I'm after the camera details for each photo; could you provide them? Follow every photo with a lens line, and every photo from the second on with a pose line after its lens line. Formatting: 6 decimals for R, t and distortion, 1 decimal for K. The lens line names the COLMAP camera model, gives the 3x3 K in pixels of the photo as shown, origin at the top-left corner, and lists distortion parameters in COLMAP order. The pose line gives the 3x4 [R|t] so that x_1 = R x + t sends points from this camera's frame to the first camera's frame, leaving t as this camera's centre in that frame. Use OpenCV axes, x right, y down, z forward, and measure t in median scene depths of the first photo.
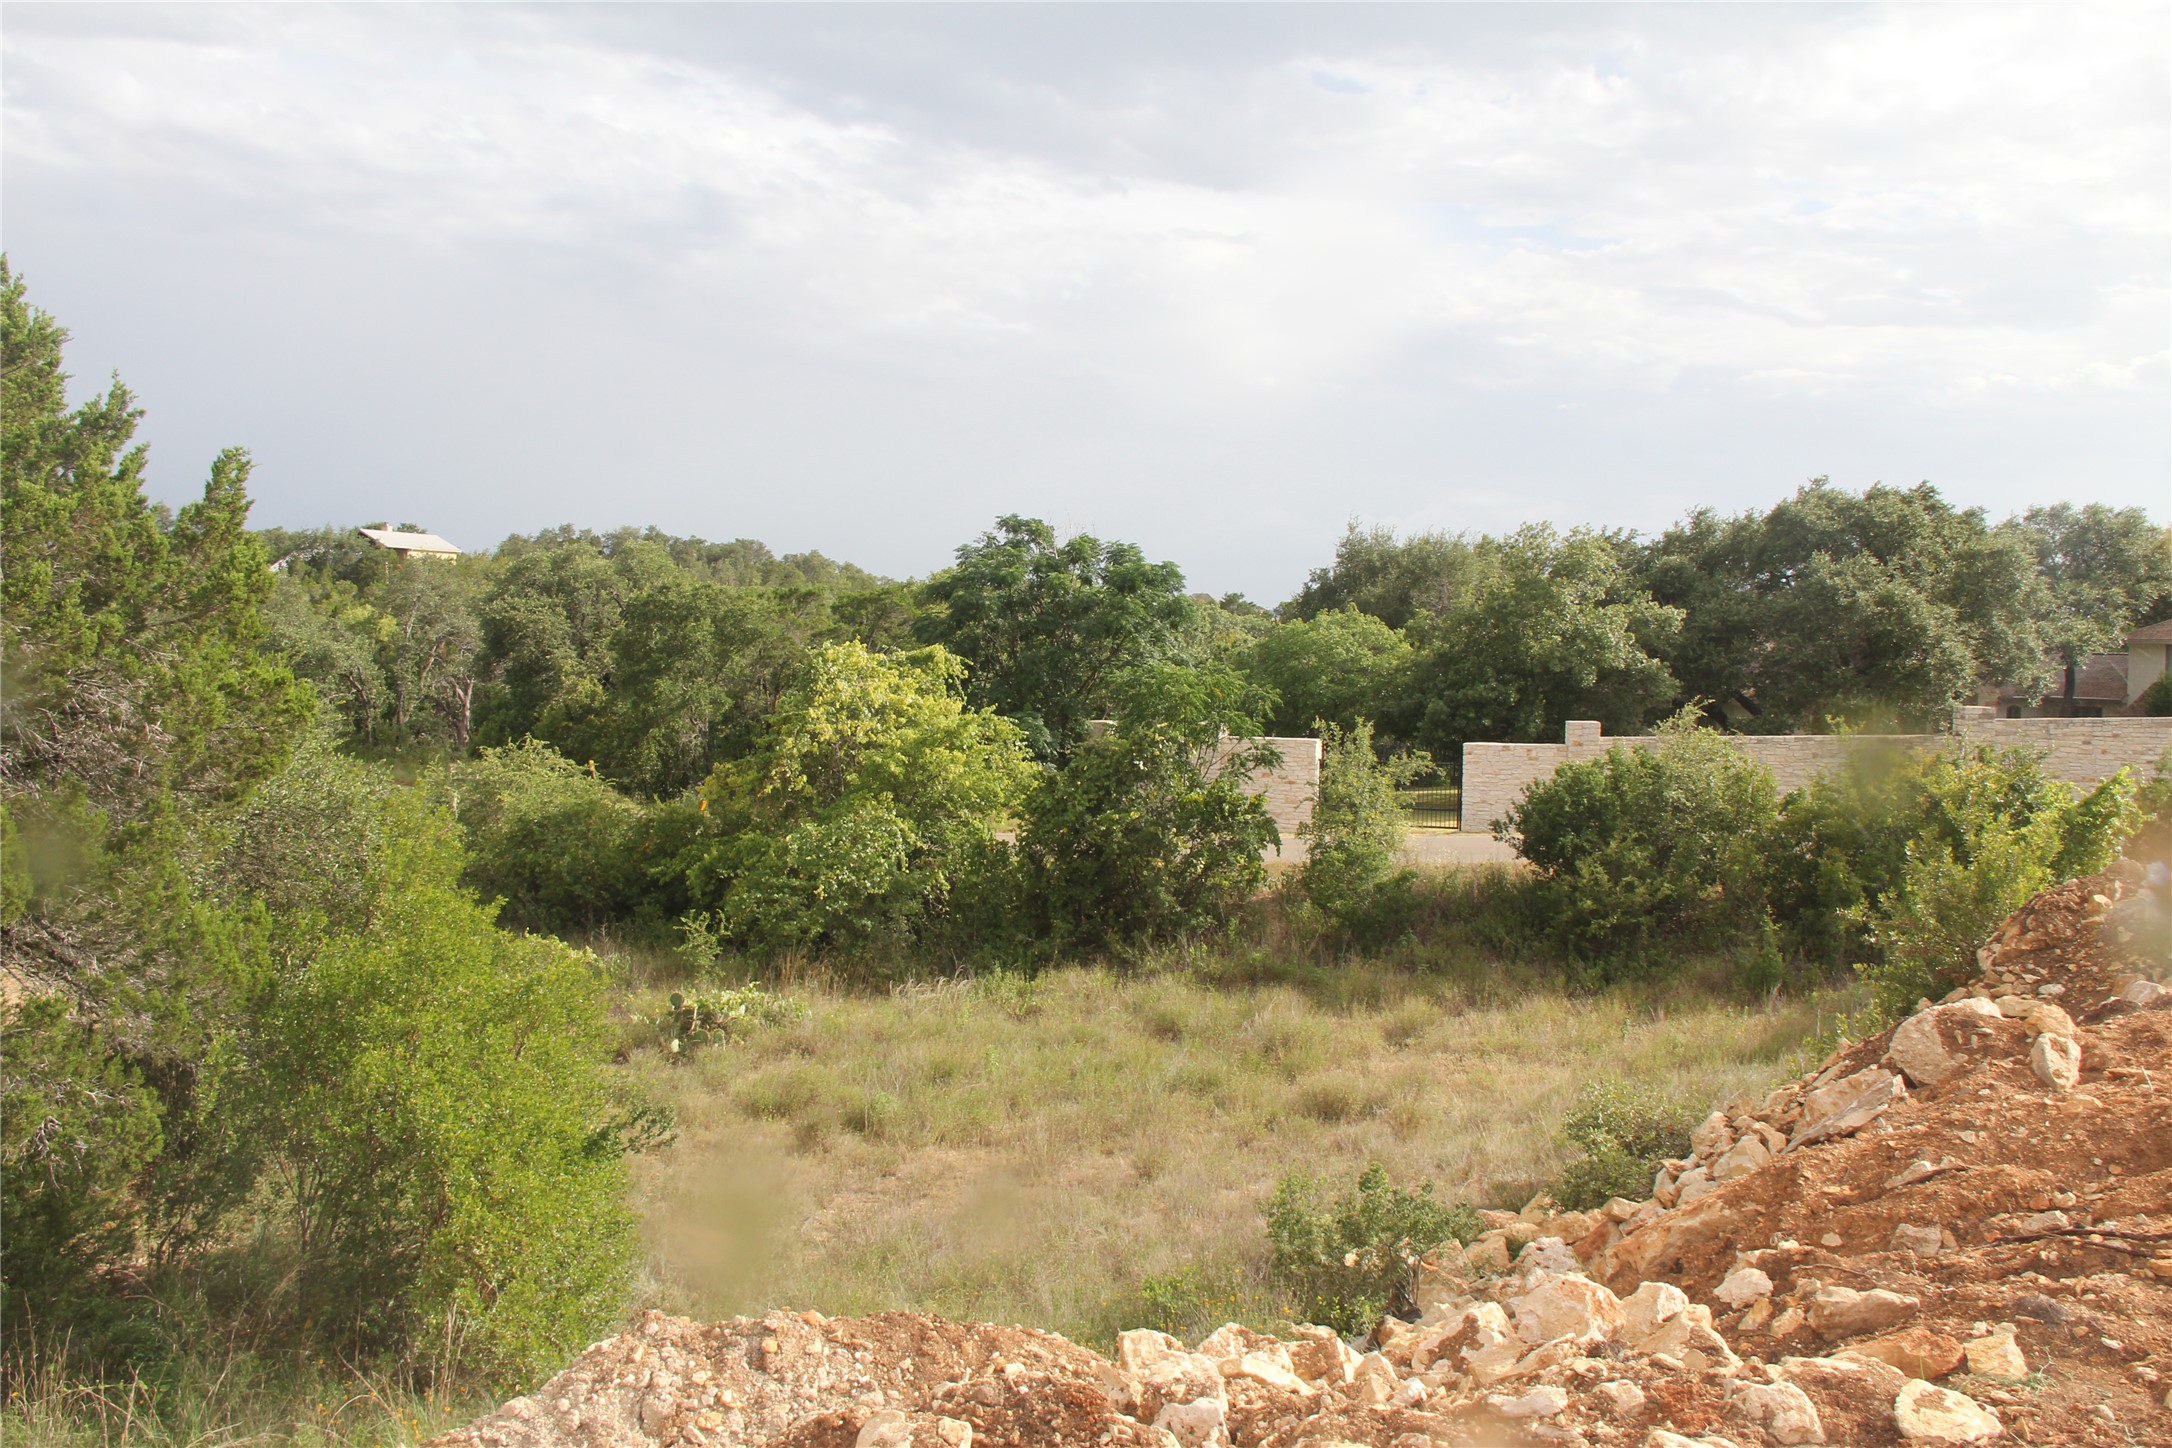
lens RADIAL K [[1714.7, 0, 1086.0], [0, 1714.7, 724.0], [0, 0, 1]] dist [-0.255774, 0.290173]
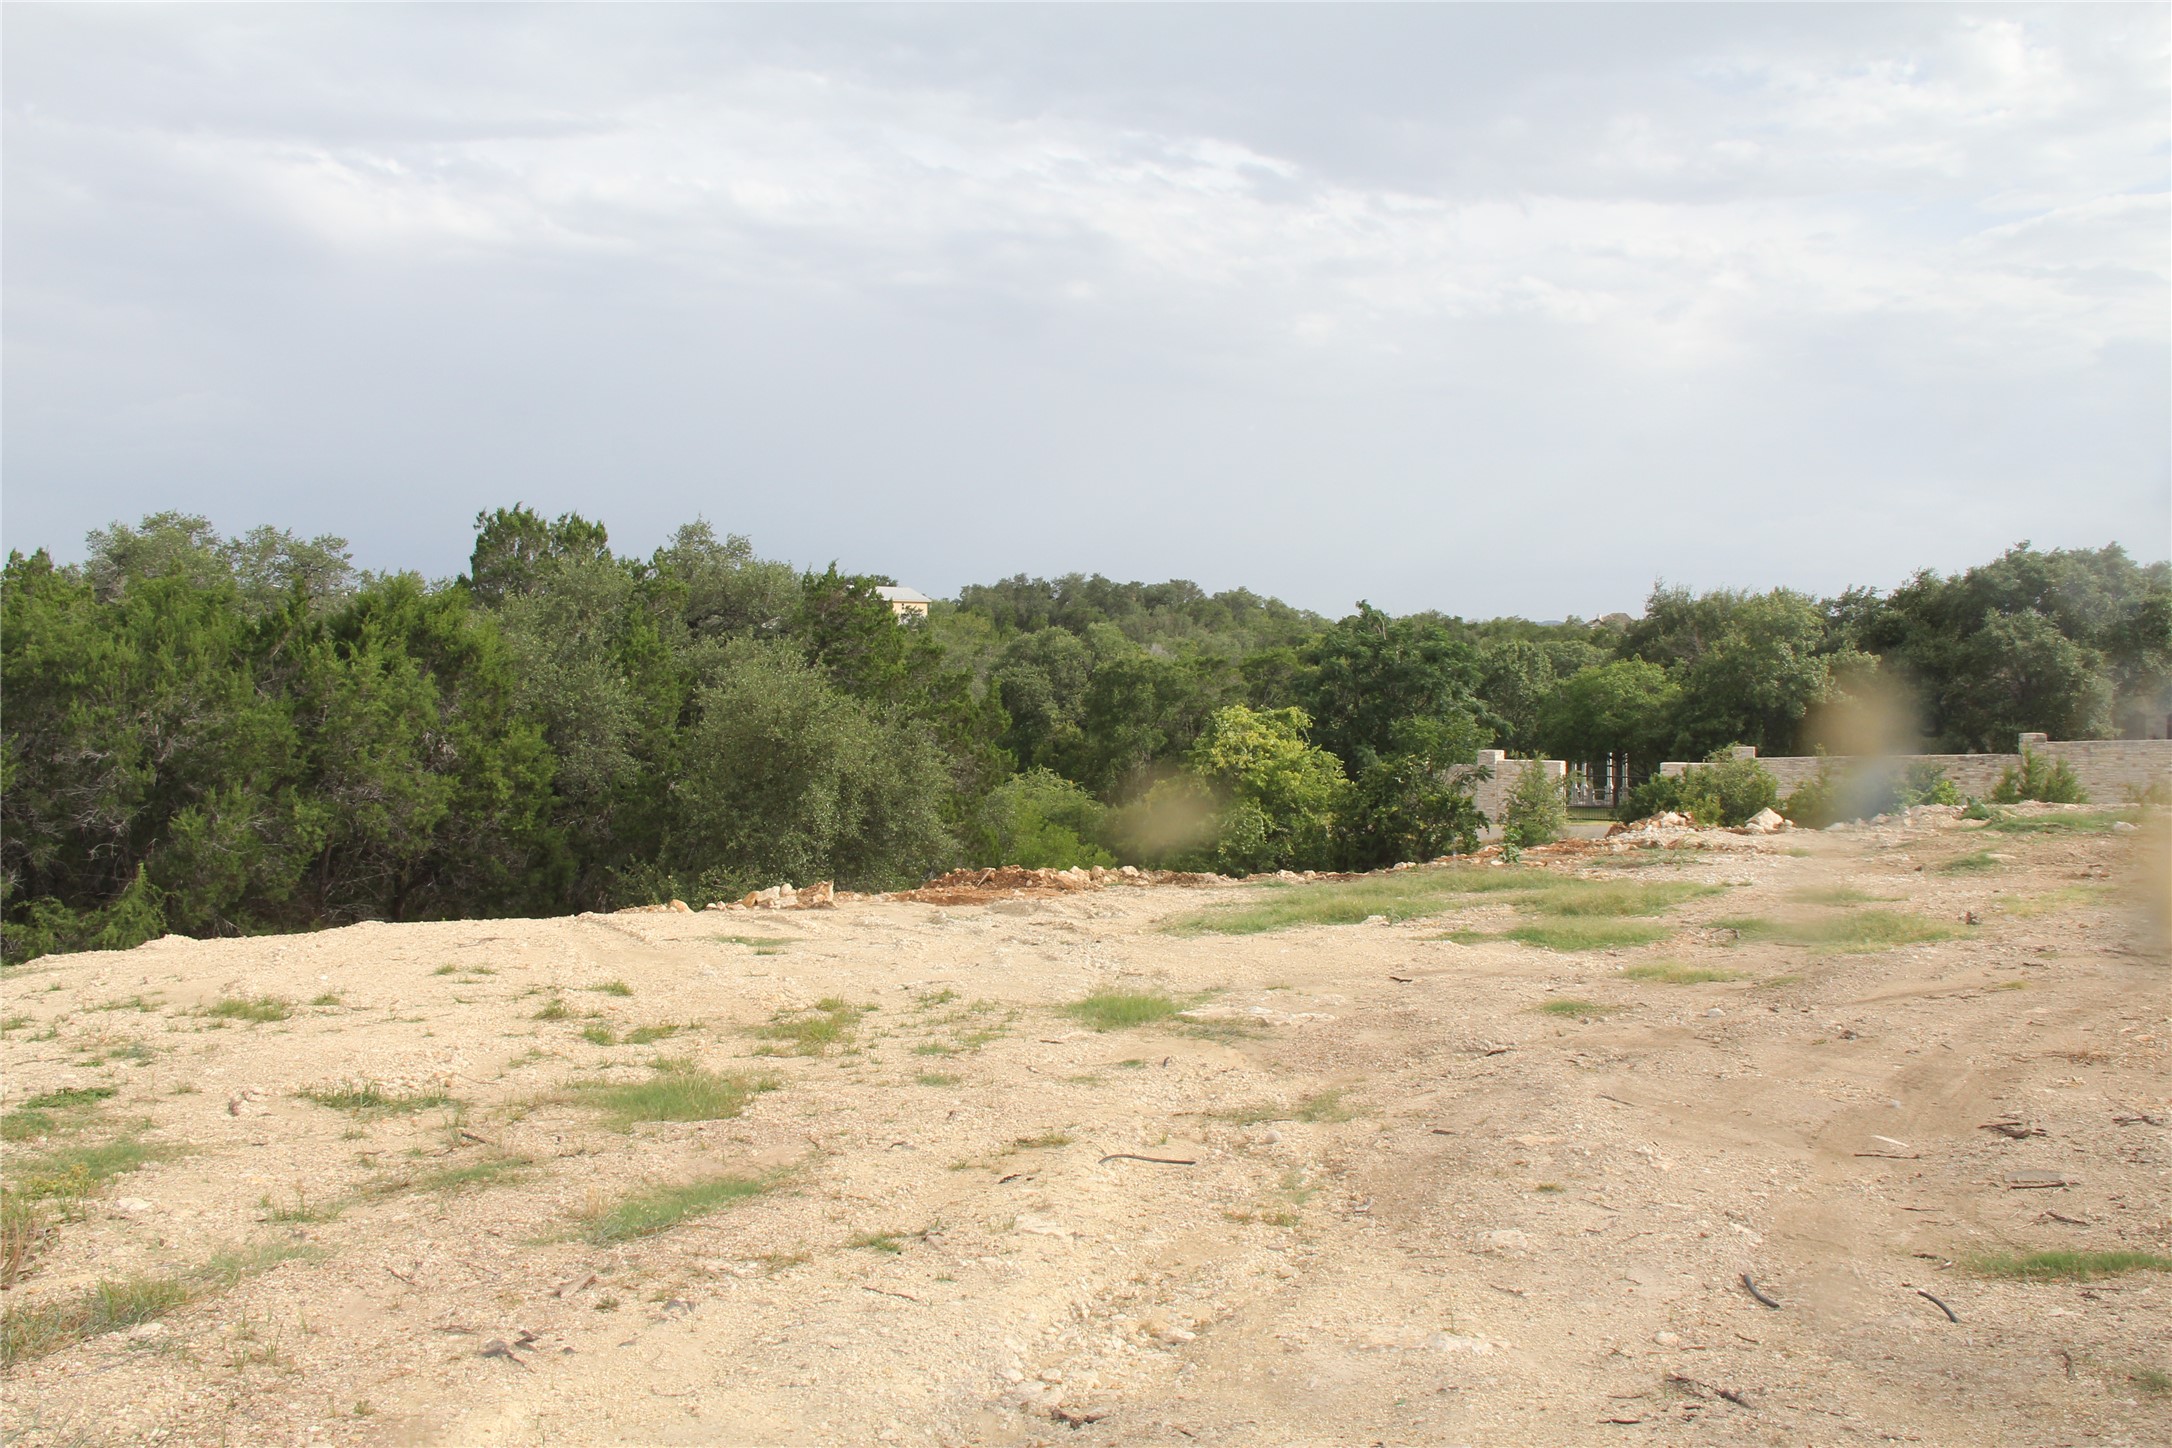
lens RADIAL K [[1714.7, 0, 1086.0], [0, 1714.7, 724.0], [0, 0, 1]] dist [-0.255774, 0.290173]
pose [[0.967557, -0.013712, -0.252279, 0.095831], [0.010976, 0.999865, -0.012250, -0.009069], [0.252413, 0.009084, 0.967577, -0.442915]]
